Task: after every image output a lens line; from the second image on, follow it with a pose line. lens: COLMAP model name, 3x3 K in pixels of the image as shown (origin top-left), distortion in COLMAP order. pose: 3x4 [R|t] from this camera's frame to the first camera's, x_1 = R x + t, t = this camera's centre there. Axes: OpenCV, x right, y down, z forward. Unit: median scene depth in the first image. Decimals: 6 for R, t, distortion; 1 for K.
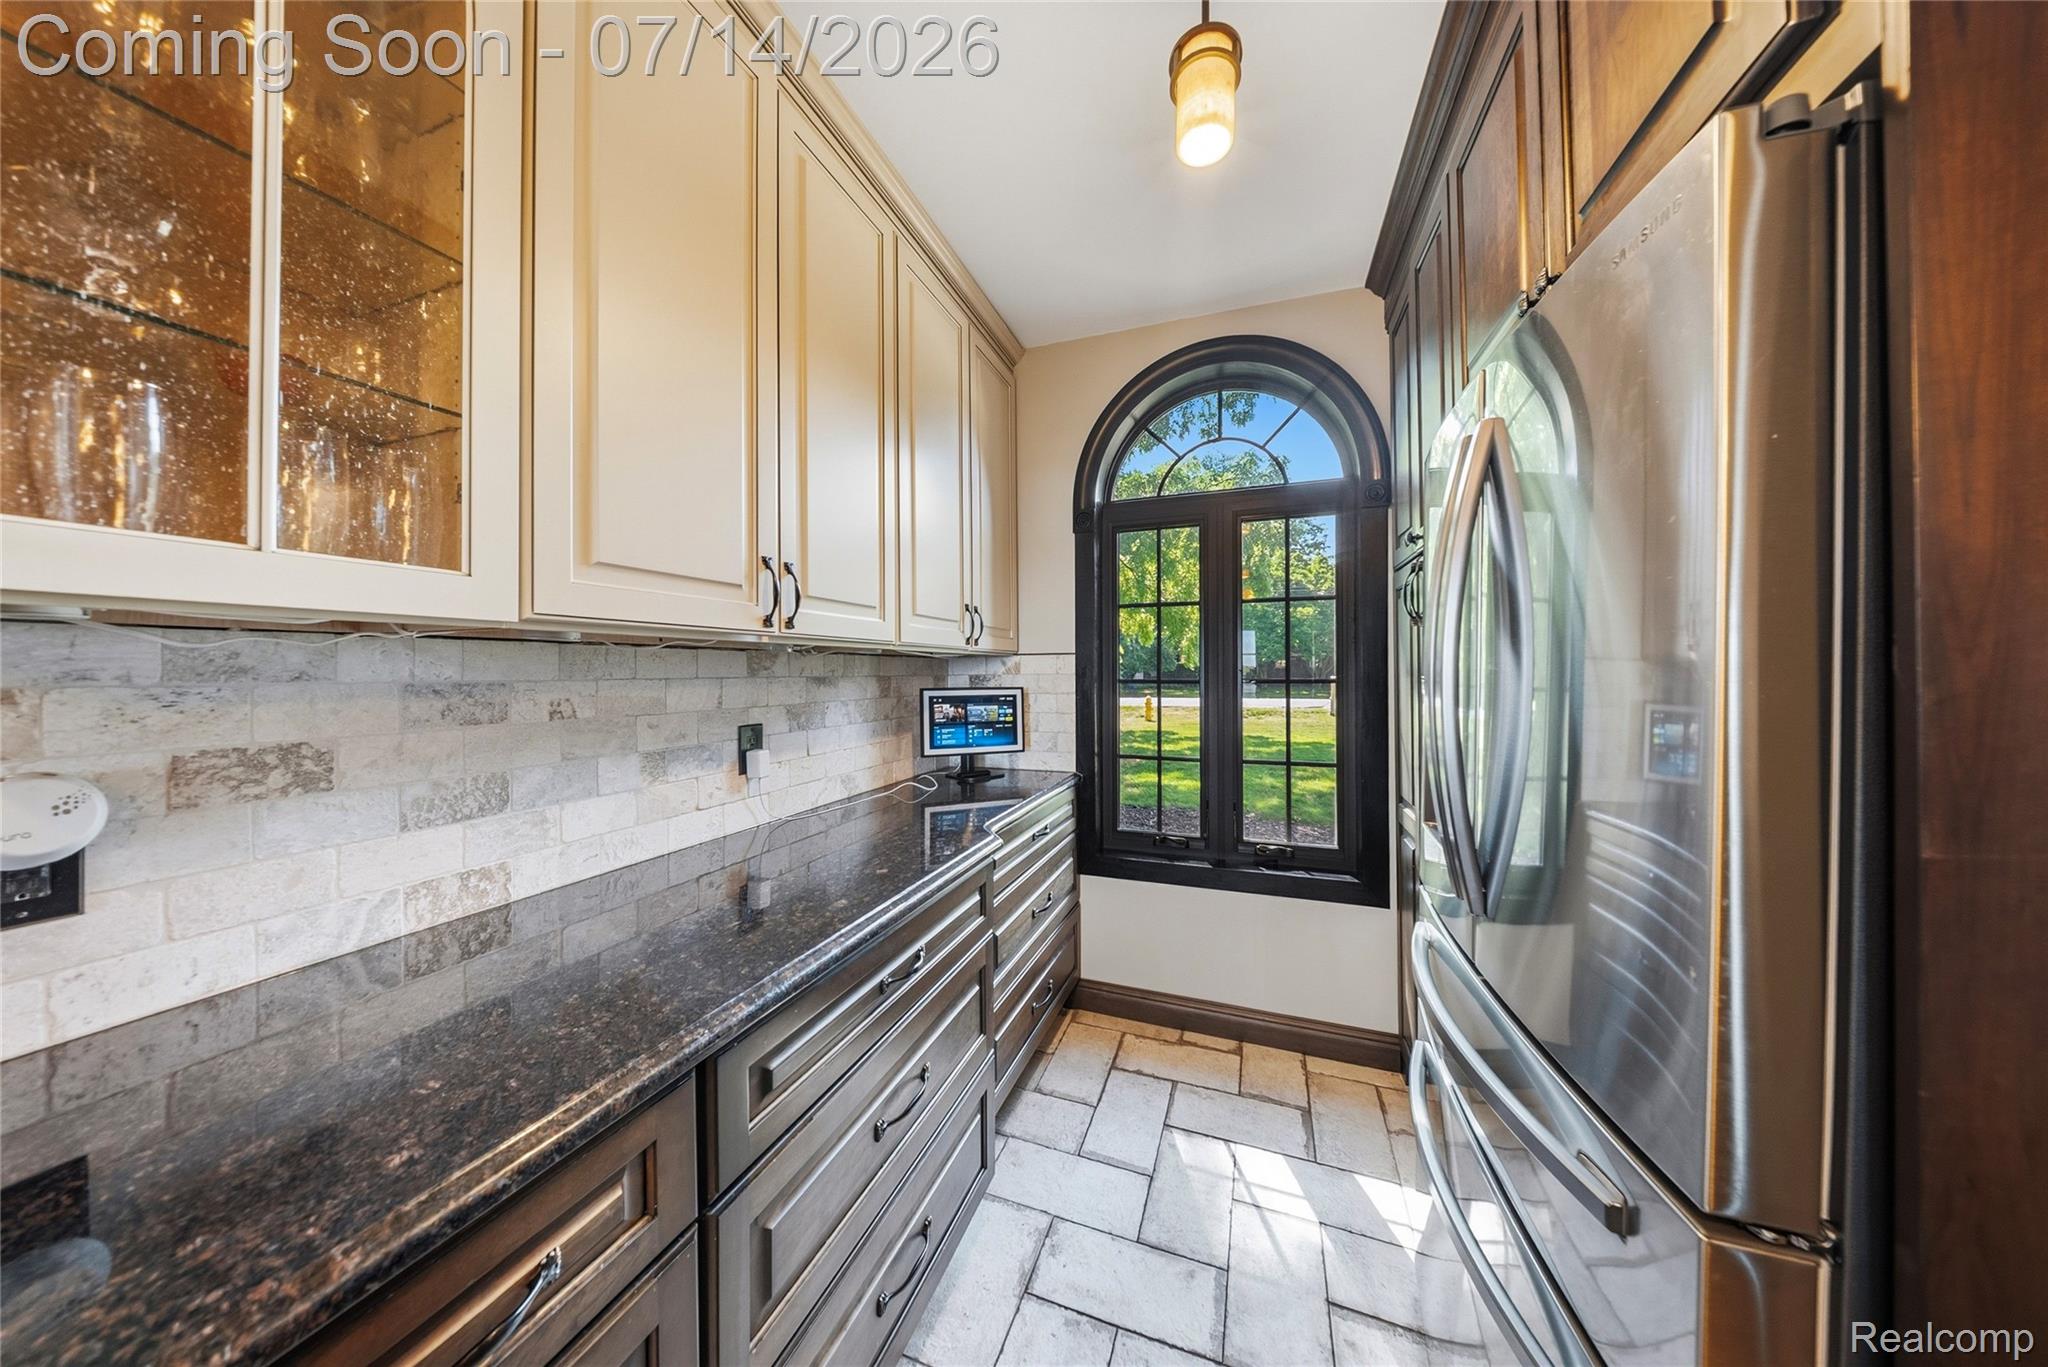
lens RADIAL K [[620.0, 0, 1023.5], [0, 620.0, 677.2], [0, 0, 1]] dist [0.000375, -0.000267]
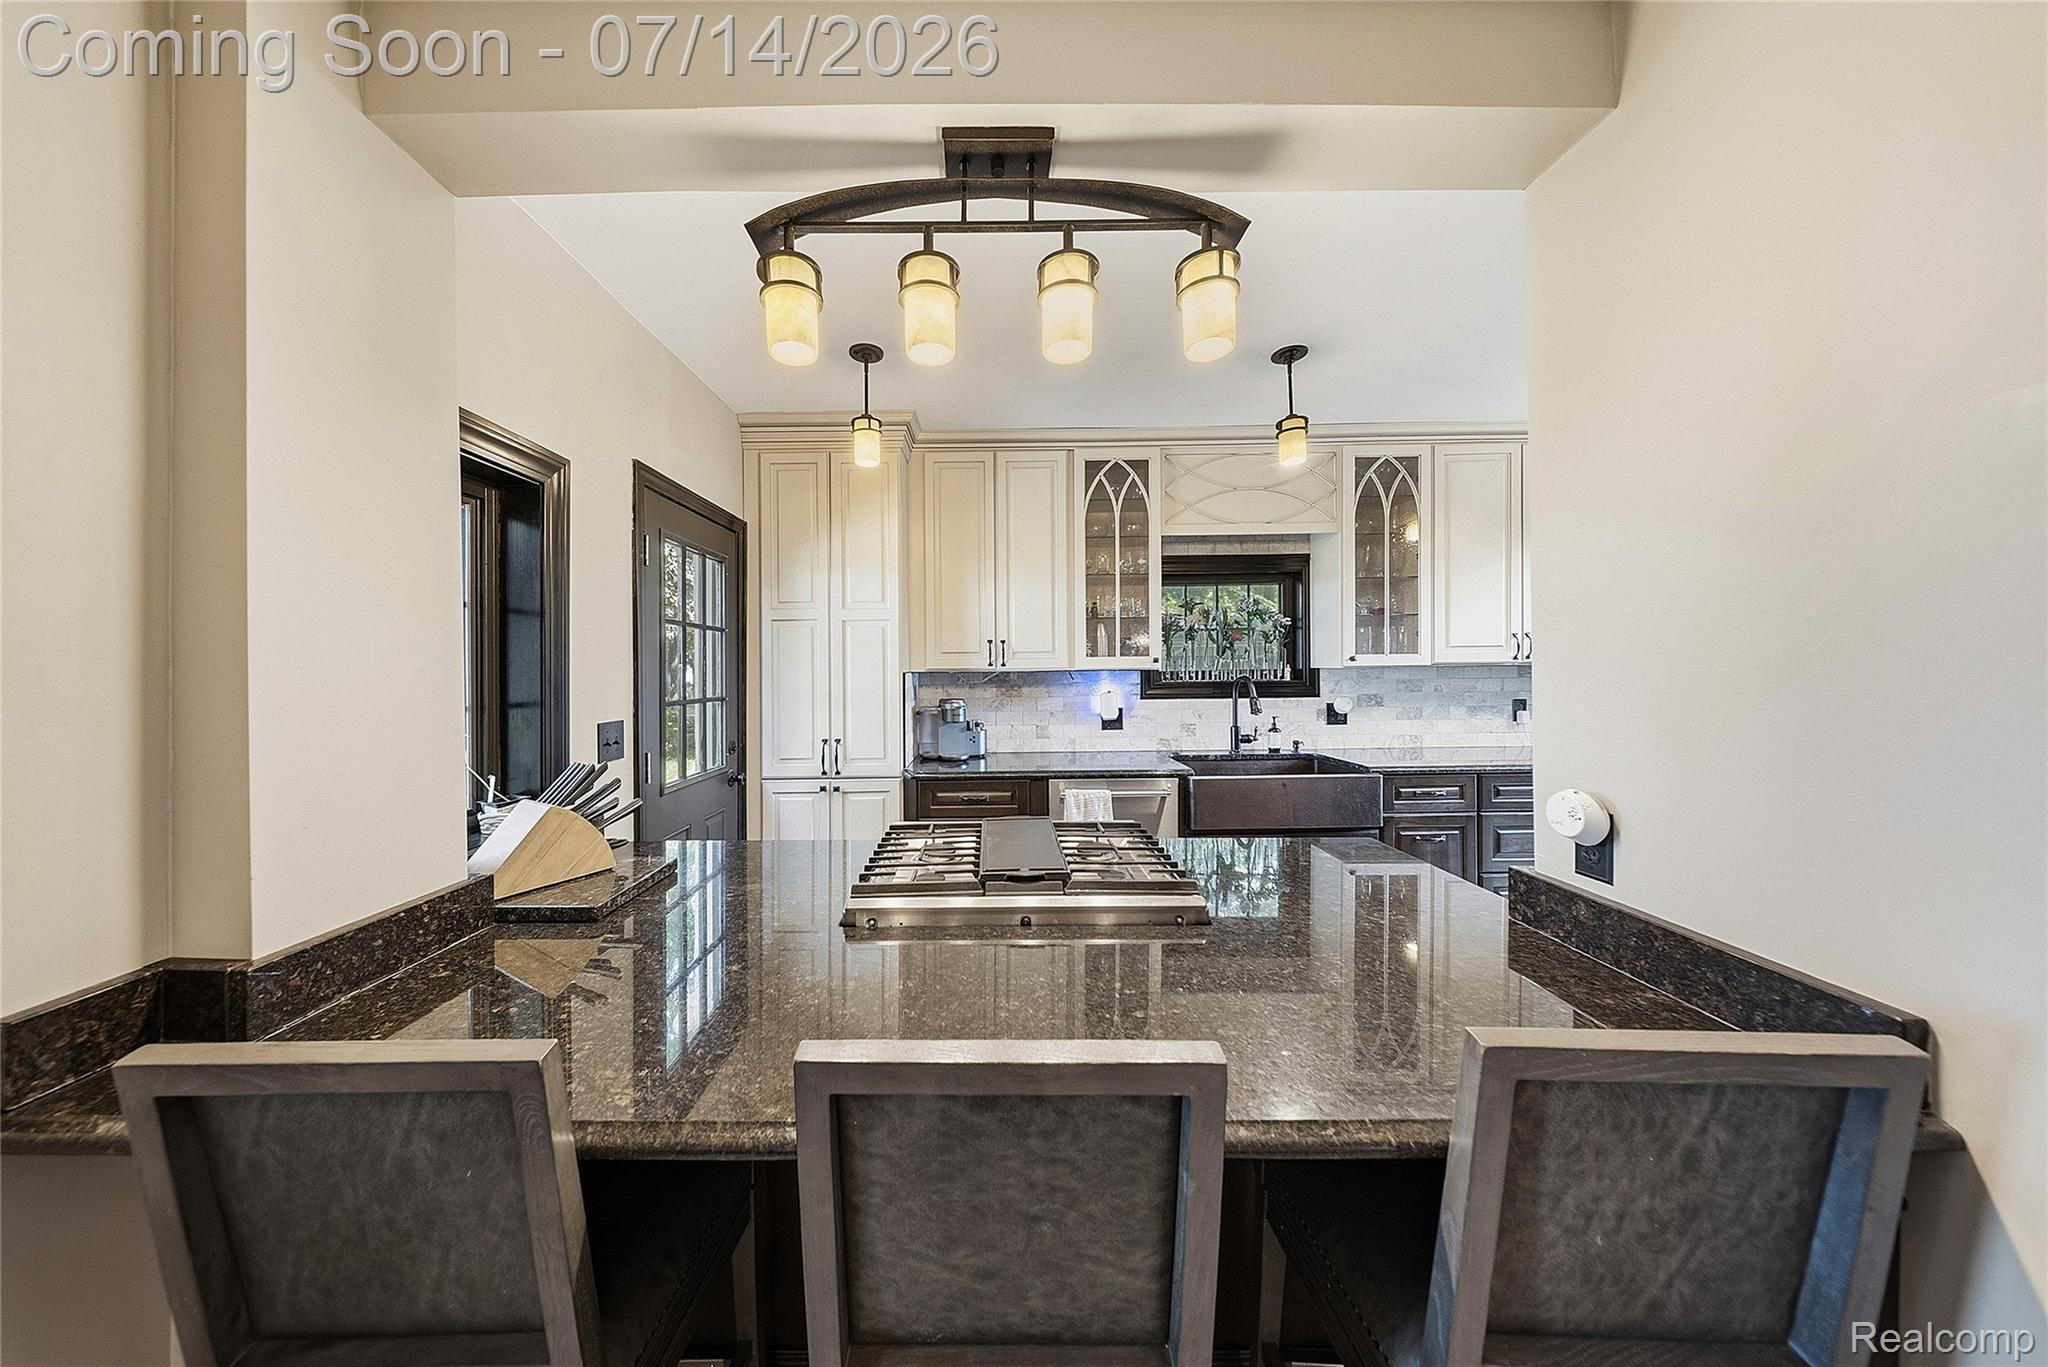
lens RADIAL K [[620.0, 0, 1012.5], [0, 620.0, 672.7], [0, 0, 1]] dist [0.000375, -0.000267]
pose [[0.356519, 0.004804, -0.934276, 1.367875], [0.006141, 0.999953, 0.007485, -0.060770], [0.934268, -0.008406, 0.356473, -2.056913]]
